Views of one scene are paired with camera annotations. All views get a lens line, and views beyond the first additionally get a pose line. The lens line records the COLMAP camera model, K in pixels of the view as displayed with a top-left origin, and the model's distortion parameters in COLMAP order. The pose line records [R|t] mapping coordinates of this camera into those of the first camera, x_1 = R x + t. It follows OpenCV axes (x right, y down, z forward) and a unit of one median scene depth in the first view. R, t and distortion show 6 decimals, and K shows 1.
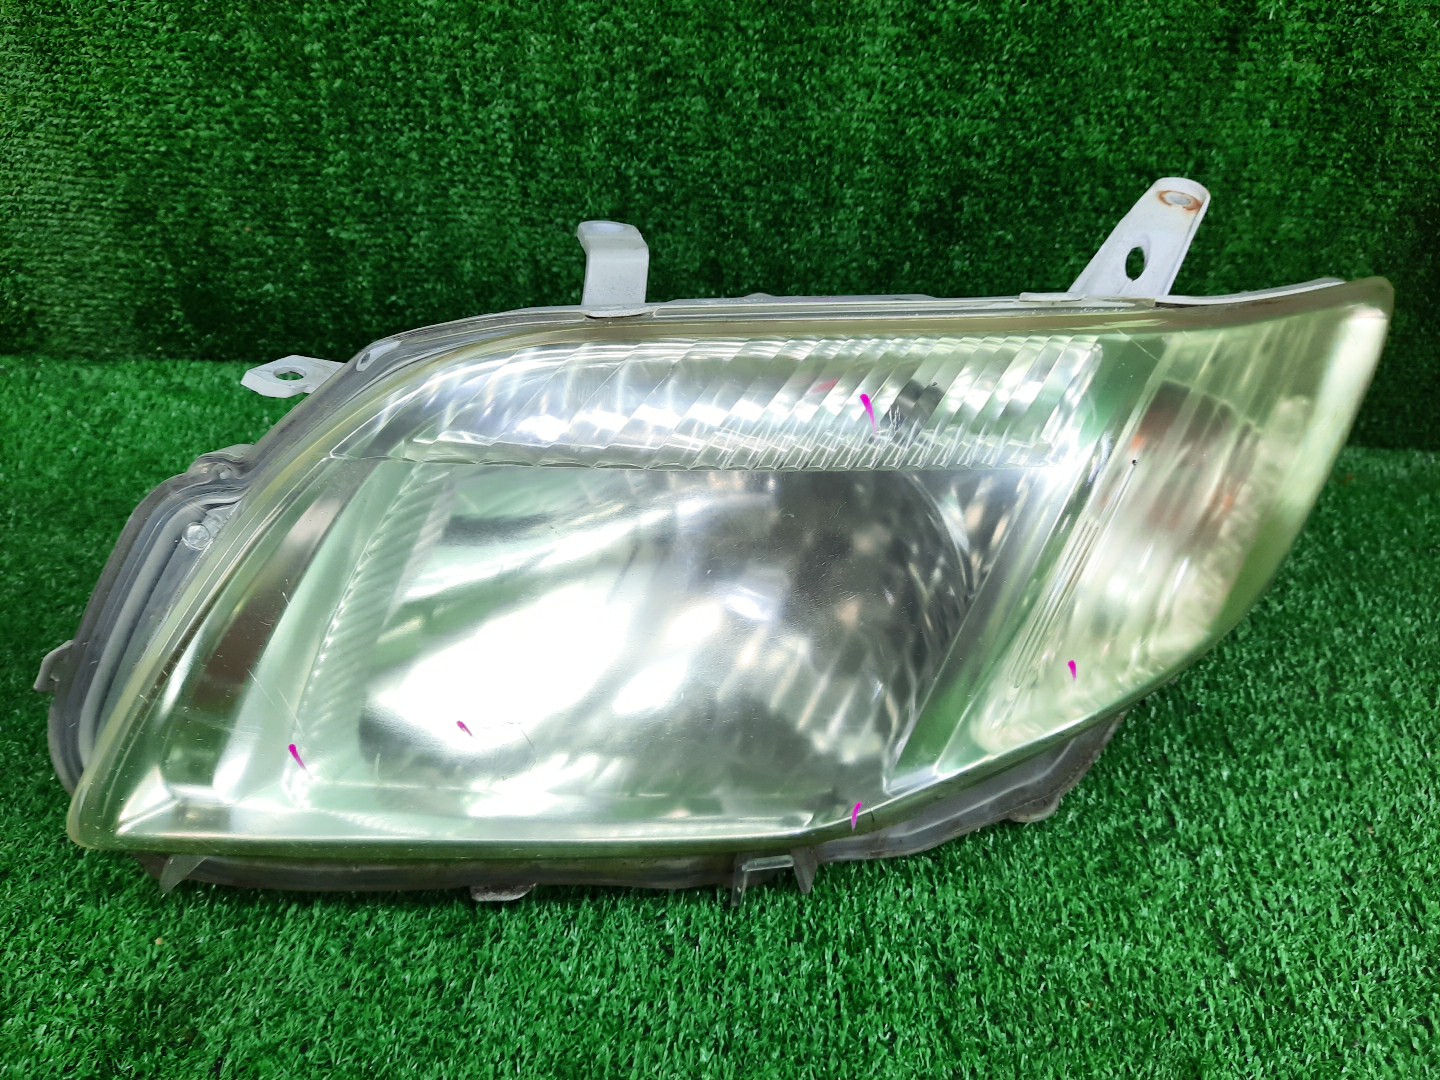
lens RADIAL K [[1054.9, 0, 720.0], [0, 1054.9, 540.0], [0, 0, 1]] dist [0.011426, -0.013435]
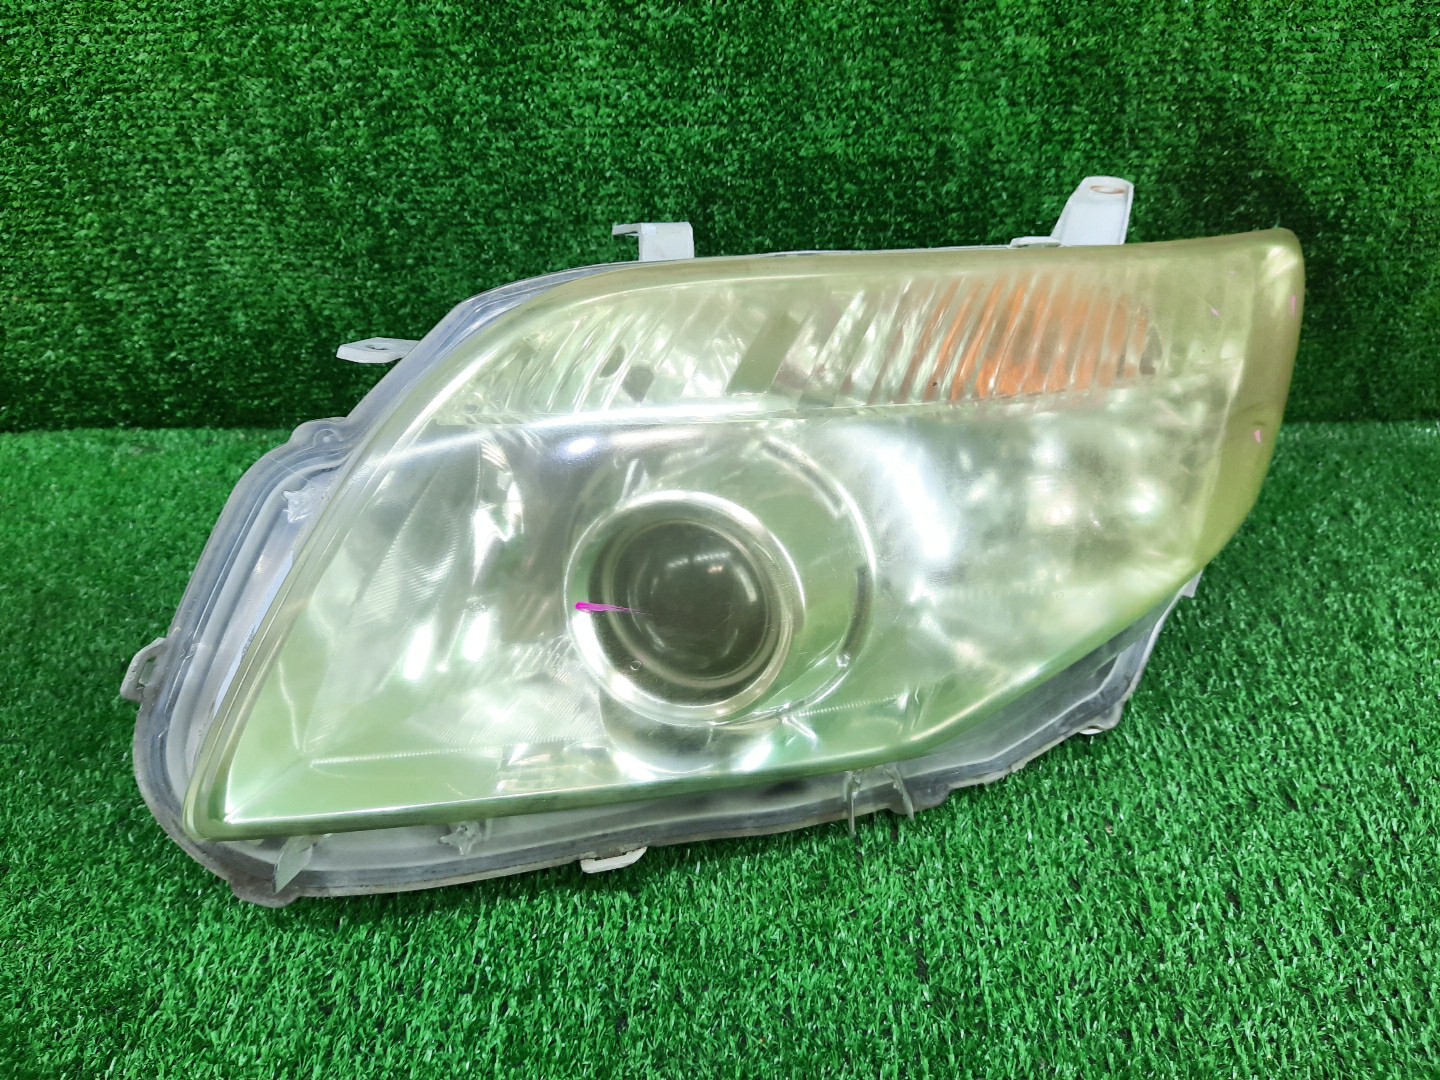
lens RADIAL K [[1054.9, 0, 720.0], [0, 1054.9, 540.0], [0, 0, 1]] dist [0.011426, -0.013435]
pose [[0.996595, -0.077716, -0.027557, 0.265250], [0.076981, 0.996672, -0.026796, 0.012709], [0.029548, 0.024583, 0.999261, 0.034406]]
